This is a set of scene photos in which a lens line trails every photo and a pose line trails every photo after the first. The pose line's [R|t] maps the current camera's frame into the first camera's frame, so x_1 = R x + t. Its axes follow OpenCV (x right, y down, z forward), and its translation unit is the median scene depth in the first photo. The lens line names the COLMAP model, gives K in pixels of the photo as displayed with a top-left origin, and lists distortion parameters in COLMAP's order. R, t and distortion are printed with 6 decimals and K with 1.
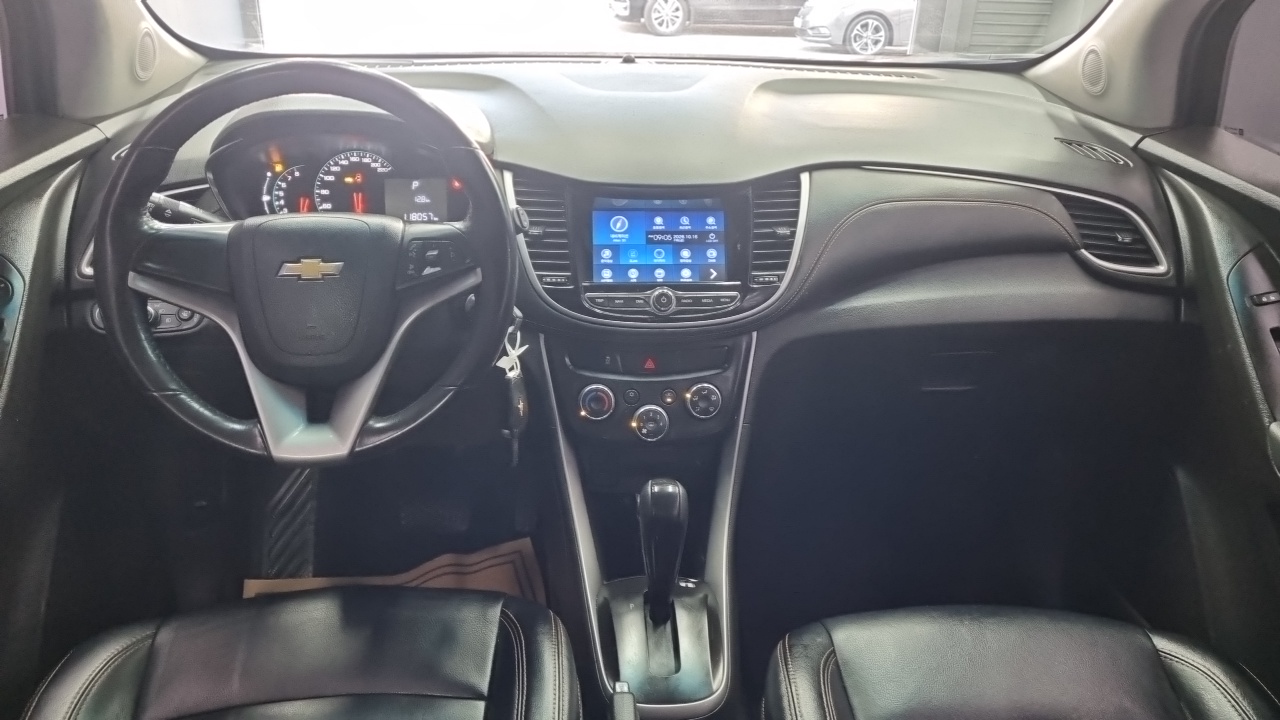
lens RADIAL K [[941.3, 0, 640.1], [0, 941.3, 338.2], [0, 0, 1]] dist [0.078453, -0.076764]
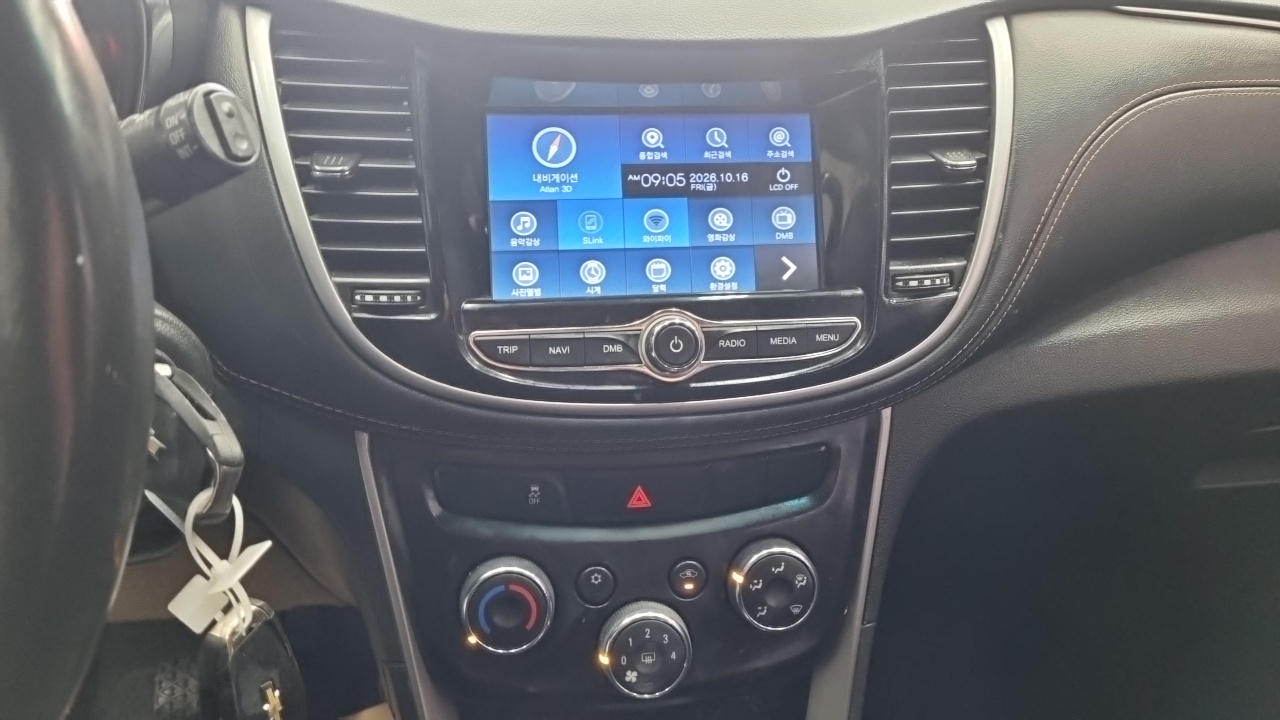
lens RADIAL K [[941.3, 0, 640.1], [0, 941.3, 338.2], [0, 0, 1]] dist [0.078453, -0.076764]
pose [[0.997400, -0.023026, 0.068284, -0.015396], [0.018002, 0.997147, 0.073301, -0.070240], [-0.069777, -0.071881, 0.994969, 0.602395]]
